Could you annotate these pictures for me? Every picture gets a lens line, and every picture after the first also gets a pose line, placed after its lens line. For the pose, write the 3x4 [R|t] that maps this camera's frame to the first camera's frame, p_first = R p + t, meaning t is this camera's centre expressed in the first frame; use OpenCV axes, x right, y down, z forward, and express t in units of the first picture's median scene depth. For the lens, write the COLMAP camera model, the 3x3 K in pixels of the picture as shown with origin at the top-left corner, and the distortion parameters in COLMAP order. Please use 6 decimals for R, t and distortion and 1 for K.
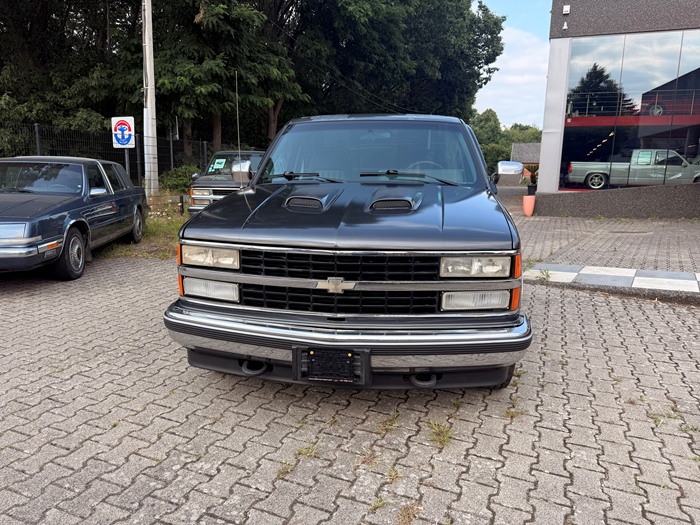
lens RADIAL K [[493.5, 0, 349.0], [0, 493.5, 256.0], [0, 0, 1]] dist [0.036446, -0.045942]
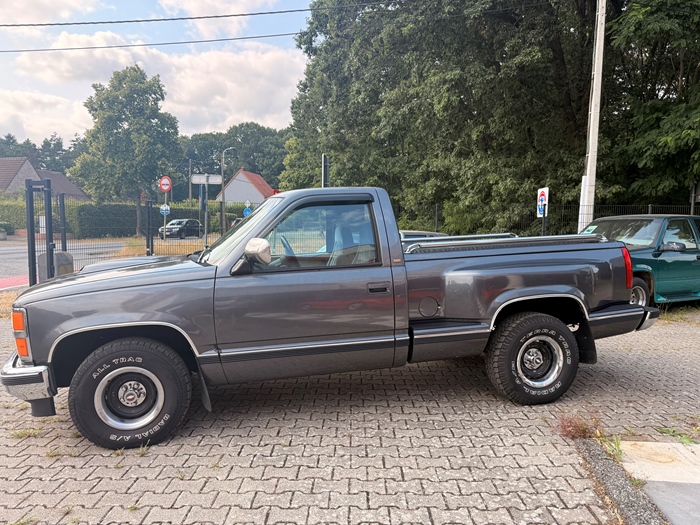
lens RADIAL K [[493.5, 0, 350.2], [0, 493.5, 263.3], [0, 0, 1]] dist [0.036446, -0.045942]
pose [[0.371255, 0.047572, -0.927311, 1.541269], [-0.153934, 0.988021, -0.010942, -0.208732], [0.915682, 0.146807, 0.374131, 1.063343]]
